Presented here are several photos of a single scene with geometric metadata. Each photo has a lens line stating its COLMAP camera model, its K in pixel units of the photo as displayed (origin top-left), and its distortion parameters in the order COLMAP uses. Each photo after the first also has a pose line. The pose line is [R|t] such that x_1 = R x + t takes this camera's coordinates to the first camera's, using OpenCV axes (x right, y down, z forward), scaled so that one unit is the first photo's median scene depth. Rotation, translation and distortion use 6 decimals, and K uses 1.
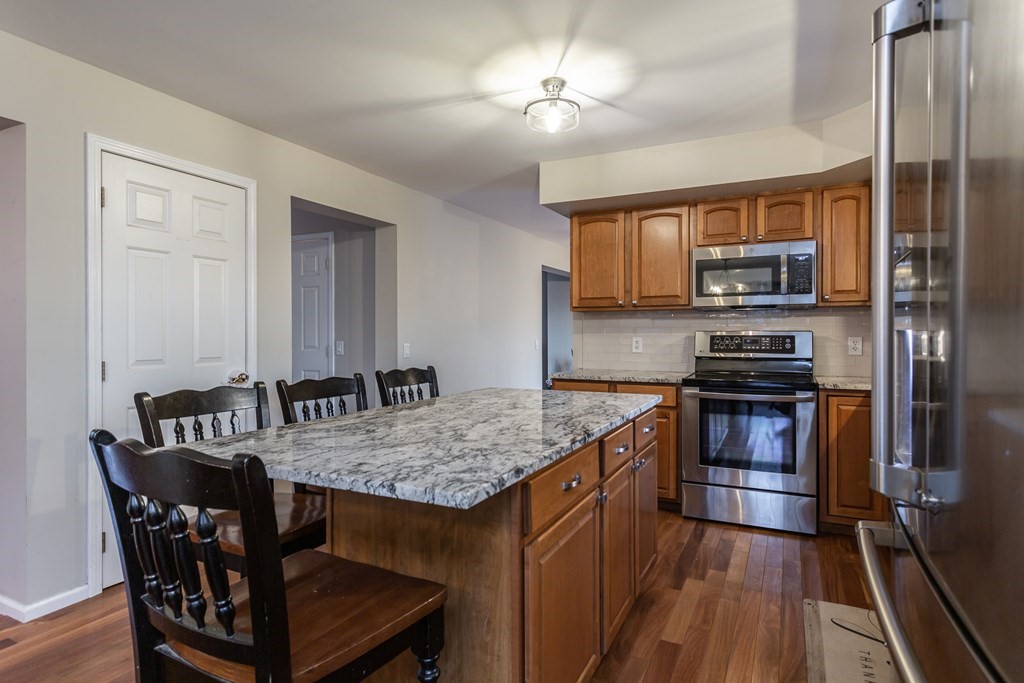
lens RADIAL K [[561.3, 0, 513.2], [0, 561.3, 339.9], [0, 0, 1]] dist [0.000802, 0.000356]
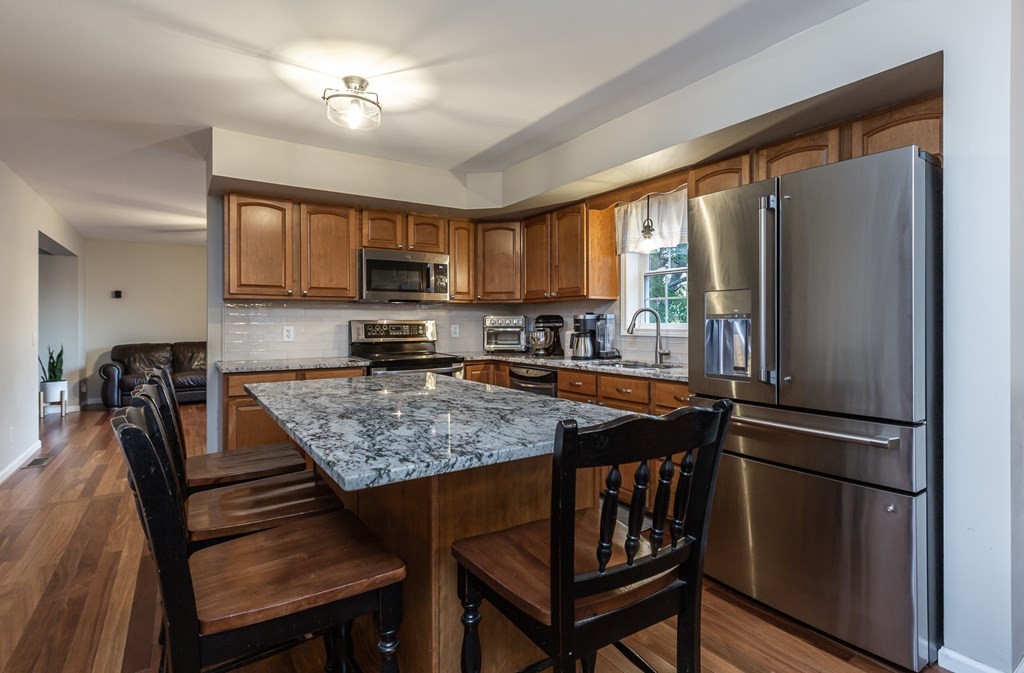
lens RADIAL K [[512.0, 0, 546.3], [0, 512.0, 320.7], [0, 0, 1]] dist [0.002512, 0.000403]
pose [[0.463533, 0.001332, 0.886078, -0.449506], [0.014397, 0.999856, -0.009035, 0.000495], [-0.885962, 0.016945, 0.463447, 0.185778]]
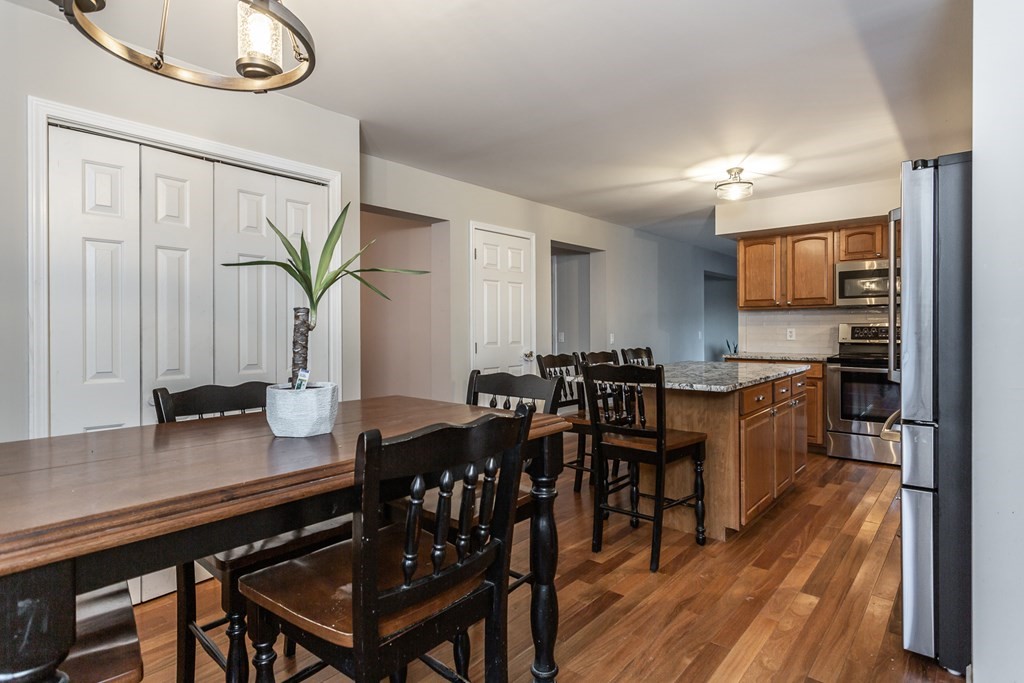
lens RADIAL K [[545.7, 0, 509.4], [0, 545.7, 332.8], [0, 0, 1]] dist [0.004218, 0.000917]
pose [[0.968188, -0.002260, -0.250213, -0.120622], [0.002516, 0.999997, 0.000706, 0.003945], [0.250211, -0.001313, 0.968191, -0.499183]]
